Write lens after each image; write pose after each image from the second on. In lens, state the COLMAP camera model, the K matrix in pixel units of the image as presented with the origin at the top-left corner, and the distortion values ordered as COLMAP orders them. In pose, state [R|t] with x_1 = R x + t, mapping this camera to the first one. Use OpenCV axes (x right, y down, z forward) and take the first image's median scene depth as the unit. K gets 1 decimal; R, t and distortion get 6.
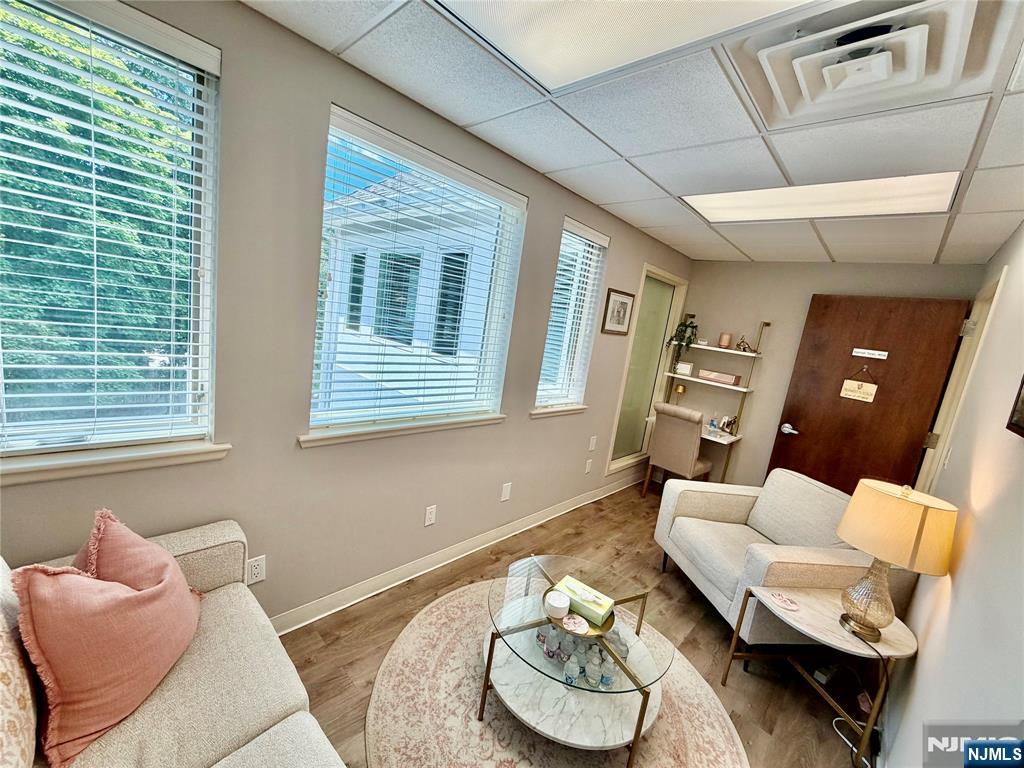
lens RADIAL K [[408.4, 0, 505.0], [0, 408.4, 383.9], [0, 0, 1]] dist [0.003264, 0.000131]
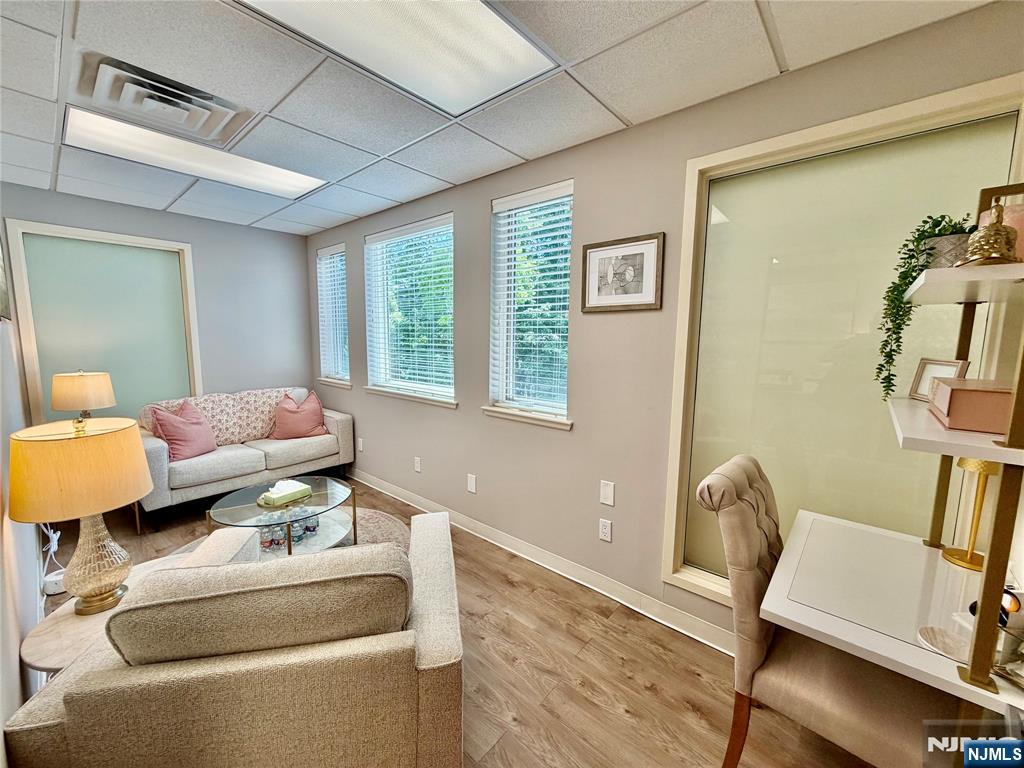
lens RADIAL K [[408.4, 0, 505.6], [0, 408.4, 383.0], [0, 0, 1]] dist [0.003264, 0.000131]
pose [[0.052208, -0.018276, -0.998469, 0.903127], [-0.160414, 0.986695, -0.026448, 0.025341], [0.985668, 0.161549, 0.048582, 0.866822]]
